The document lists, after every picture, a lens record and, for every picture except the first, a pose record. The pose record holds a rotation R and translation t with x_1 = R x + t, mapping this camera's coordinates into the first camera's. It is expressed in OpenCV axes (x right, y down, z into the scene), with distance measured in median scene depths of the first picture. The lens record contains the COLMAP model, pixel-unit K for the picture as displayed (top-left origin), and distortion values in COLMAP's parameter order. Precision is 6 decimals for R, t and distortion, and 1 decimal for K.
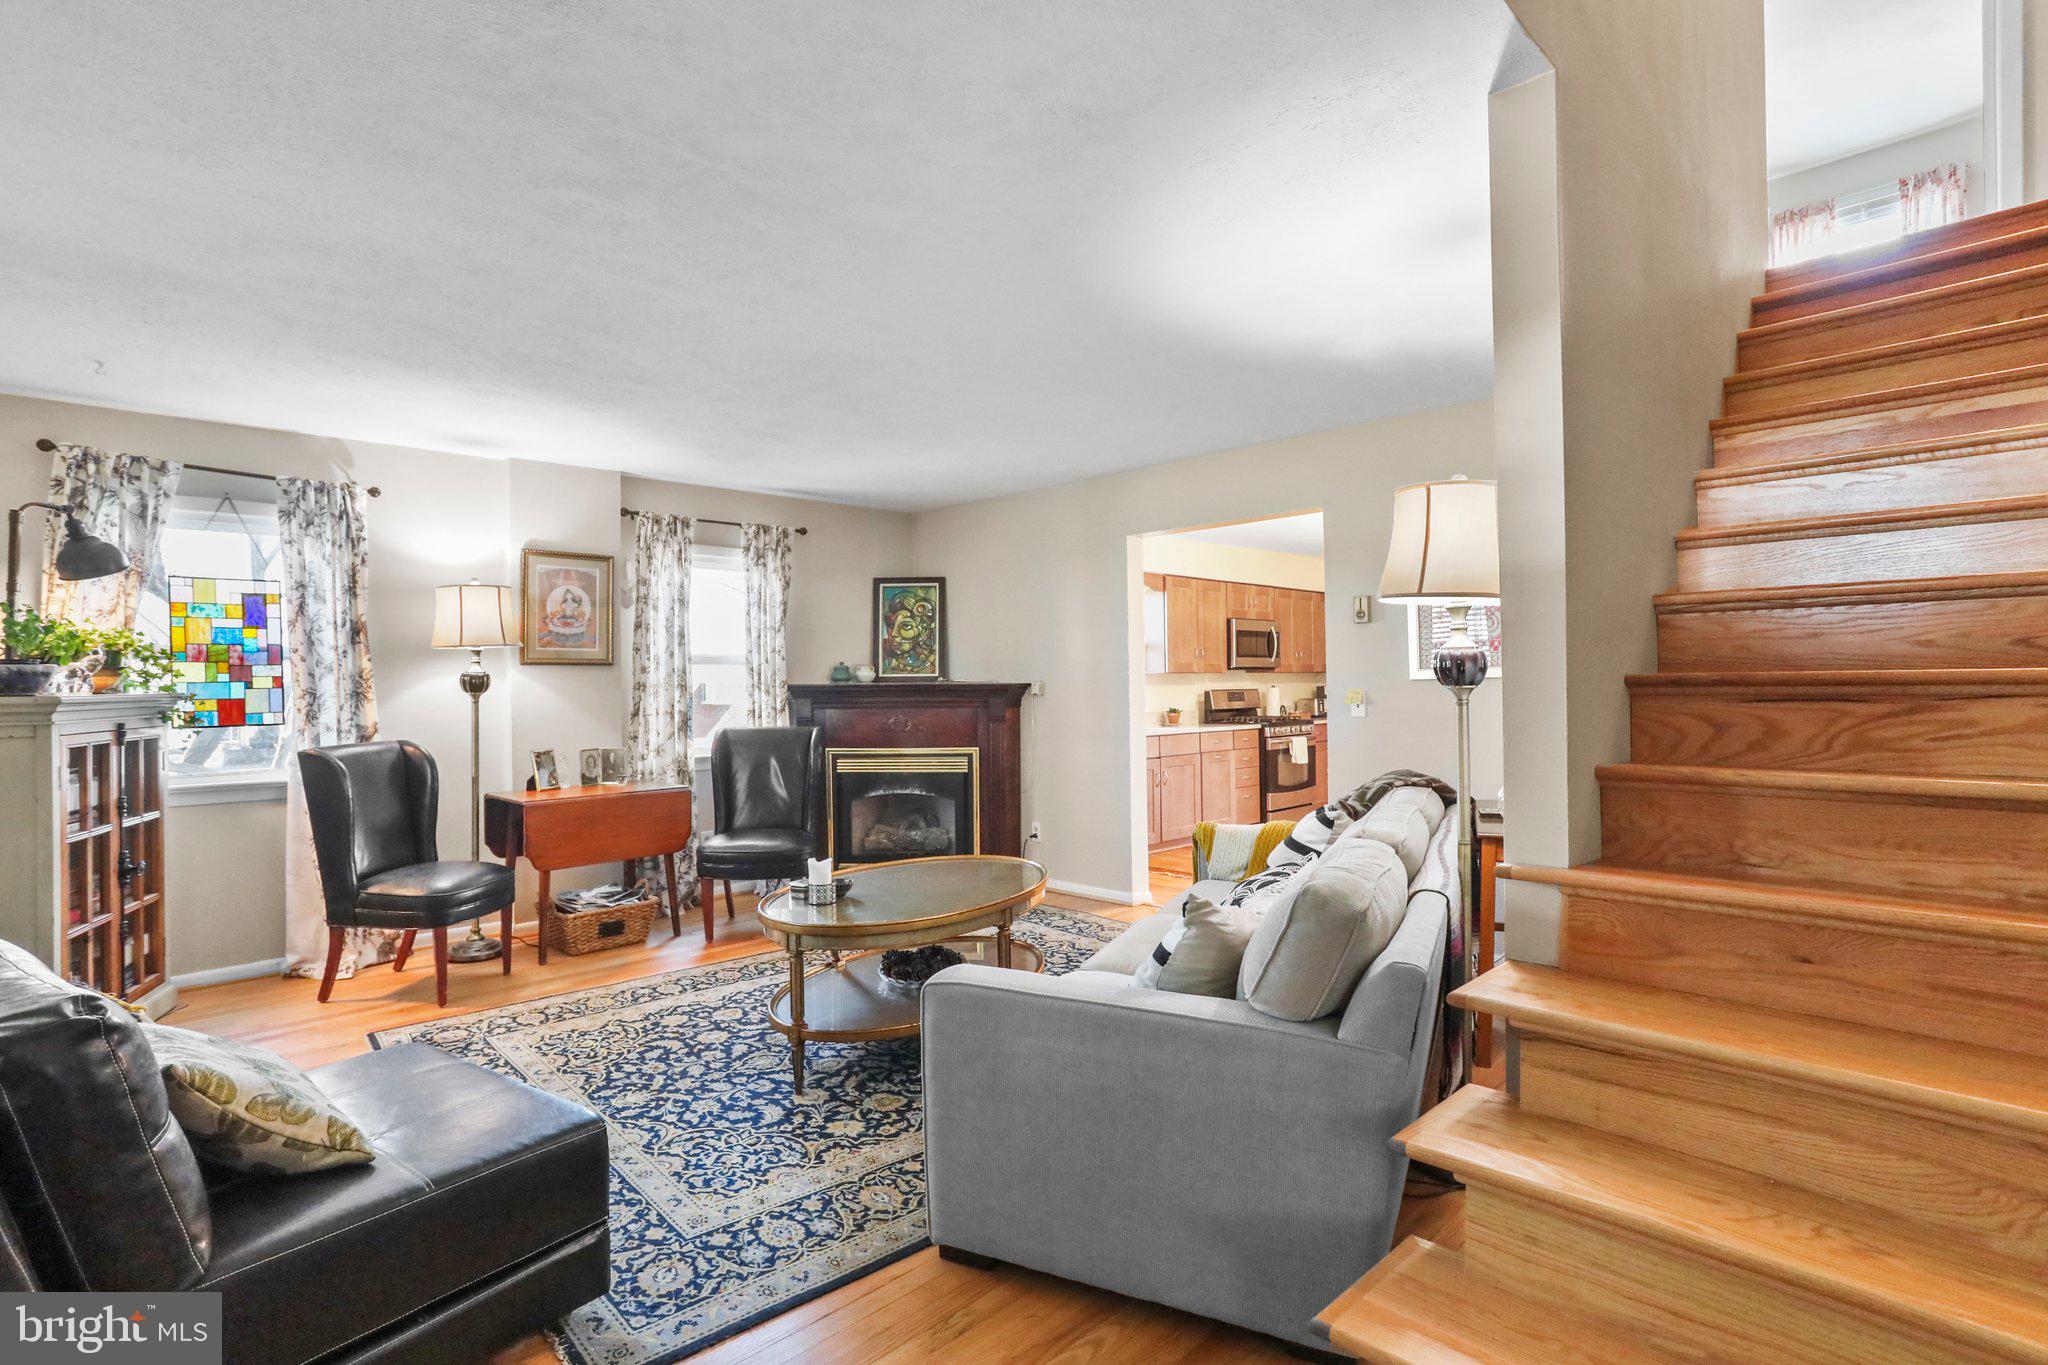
lens RADIAL K [[991.4, 0, 1024.0], [0, 991.4, 682.5], [0, 0, 1]] dist [-0.048675, 0.025100]
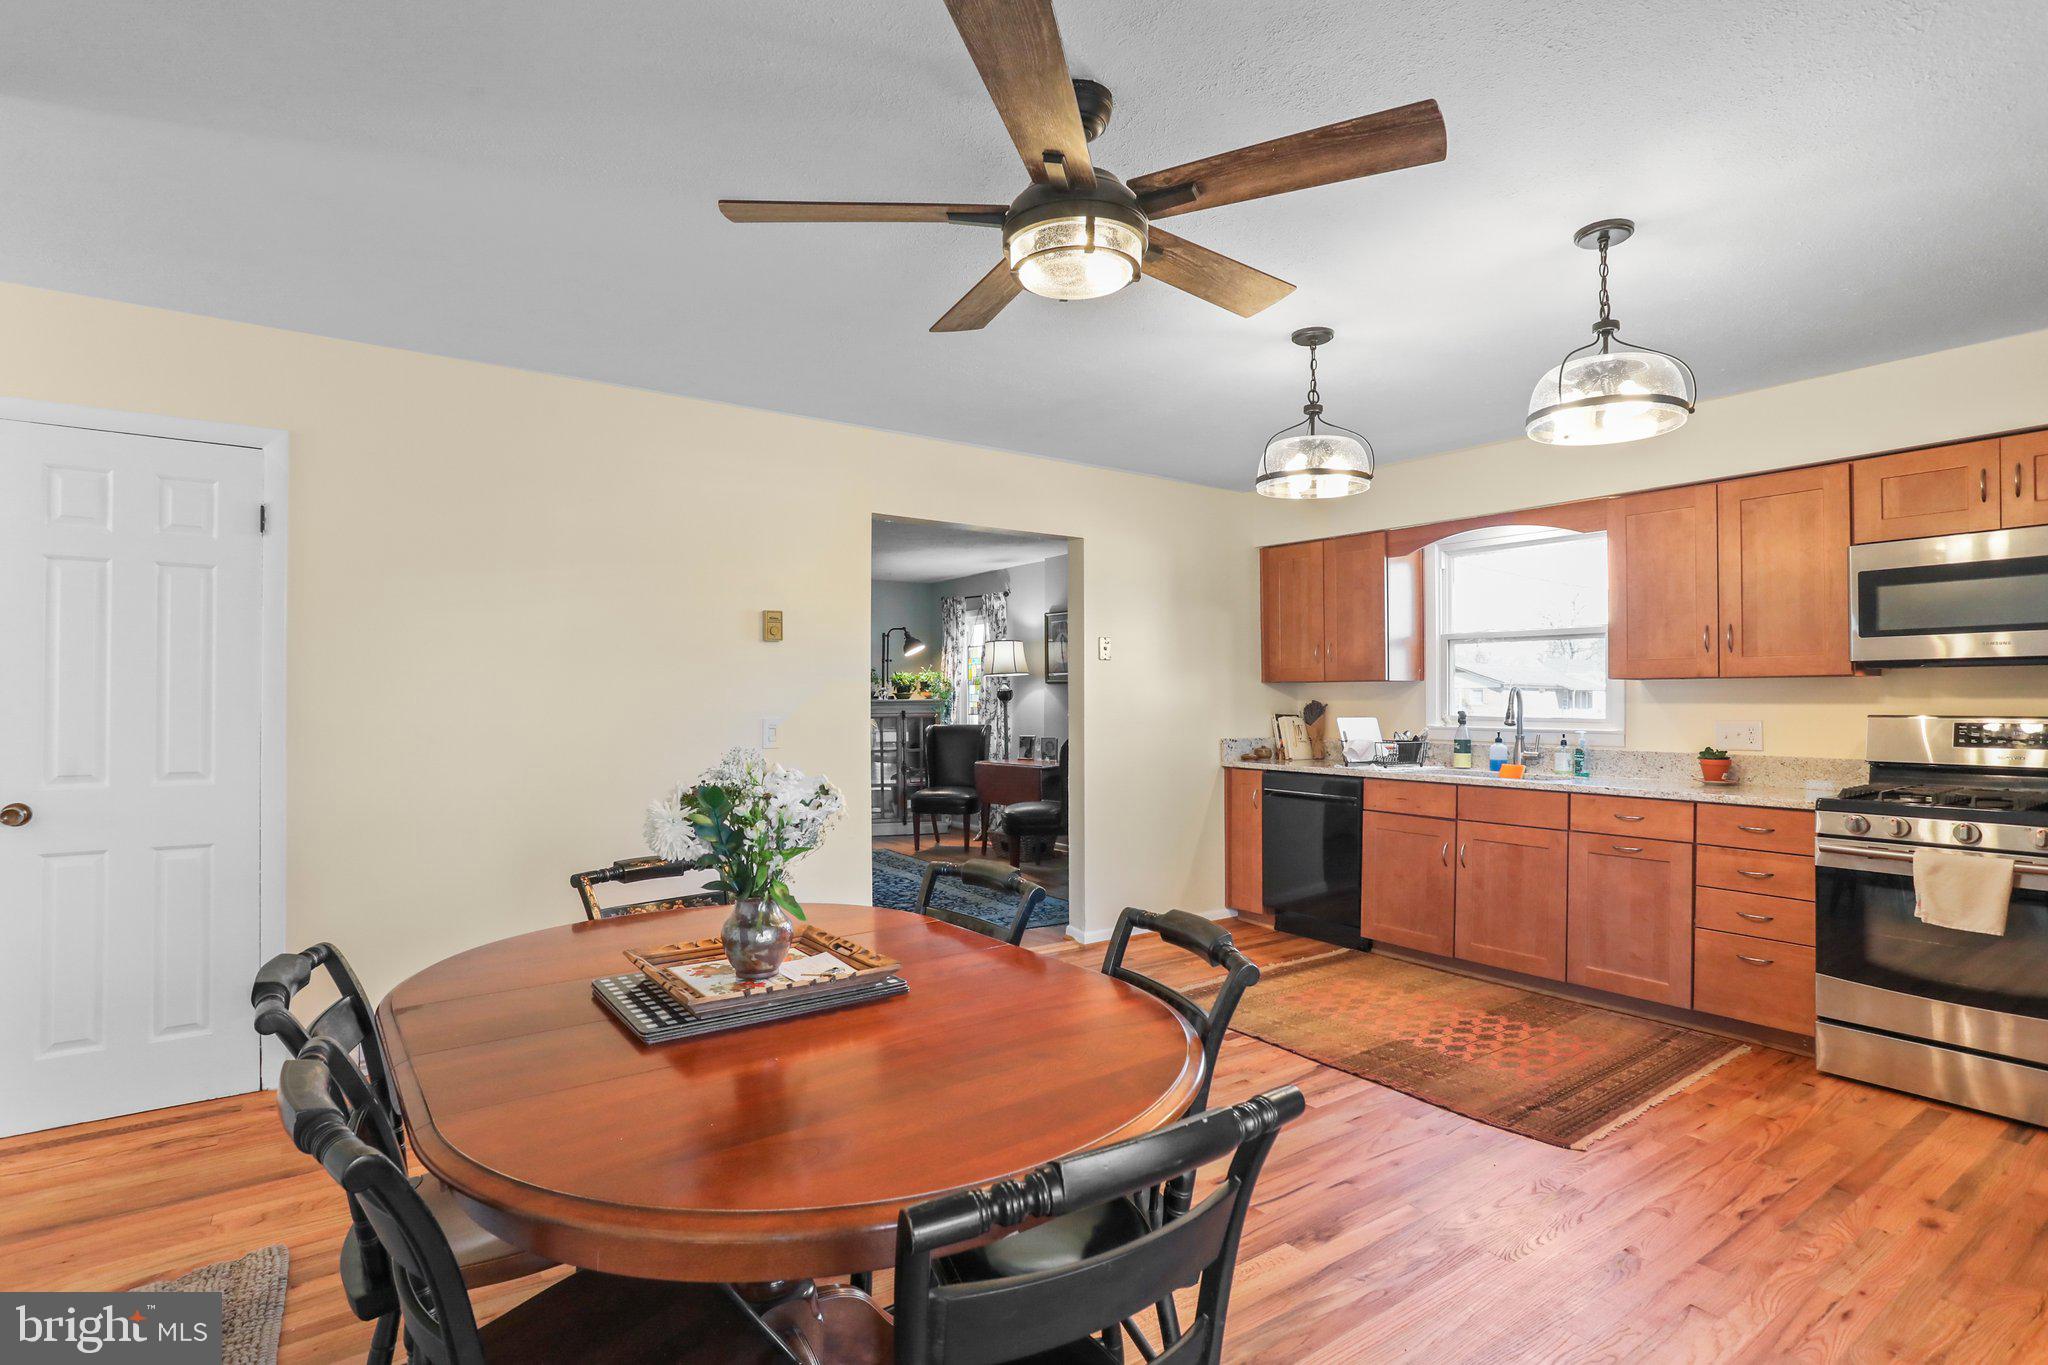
lens RADIAL K [[1024.2, 0, 1035.8], [0, 1024.2, 709.7], [0, 0, 1]] dist [-0.047317, 0.023668]
pose [[-0.150999, 0.024984, -0.988218, 1.329998], [0.009096, 0.999673, 0.023884, -0.016164], [0.988492, -0.005382, -0.151177, 1.421308]]
